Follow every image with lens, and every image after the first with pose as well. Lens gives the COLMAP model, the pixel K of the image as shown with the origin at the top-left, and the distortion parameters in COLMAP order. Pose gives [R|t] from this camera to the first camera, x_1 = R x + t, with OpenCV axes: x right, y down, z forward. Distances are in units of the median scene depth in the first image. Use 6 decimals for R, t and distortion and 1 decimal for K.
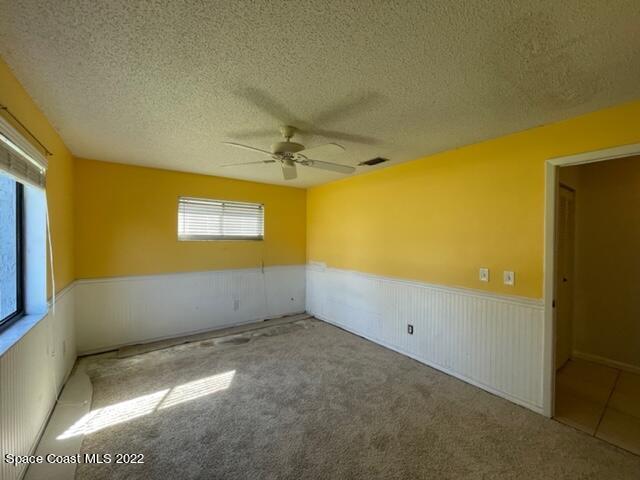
lens RADIAL K [[259.6, 0, 320.2], [0, 259.6, 240.9], [0, 0, 1]] dist [-0.002172, -0.000141]
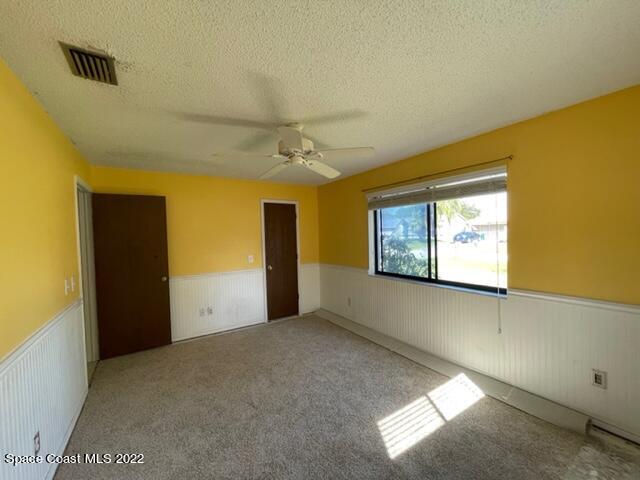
lens RADIAL K [[259.6, 0, 321.4], [0, 259.6, 239.8], [0, 0, 1]] dist [-0.002172, -0.000141]
pose [[-0.998720, 0.021000, 0.046017, -0.195807], [0.022558, 0.999180, 0.033608, -0.025875], [-0.045273, 0.034603, -0.998375, 1.515546]]
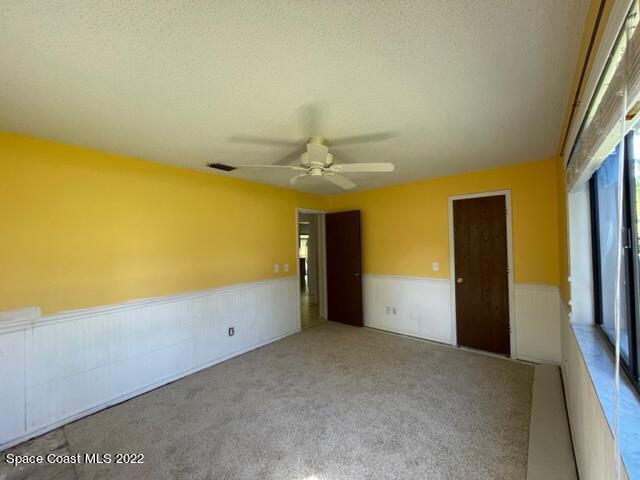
lens RADIAL K [[259.6, 0, 320.1], [0, 259.6, 240.3], [0, 0, 1]] dist [-0.002172, -0.000141]
pose [[-0.244102, 0.014237, 0.969645, -0.848256], [0.034534, 0.999386, -0.005980, -0.021933], [-0.969134, 0.032026, -0.244444, 0.952127]]
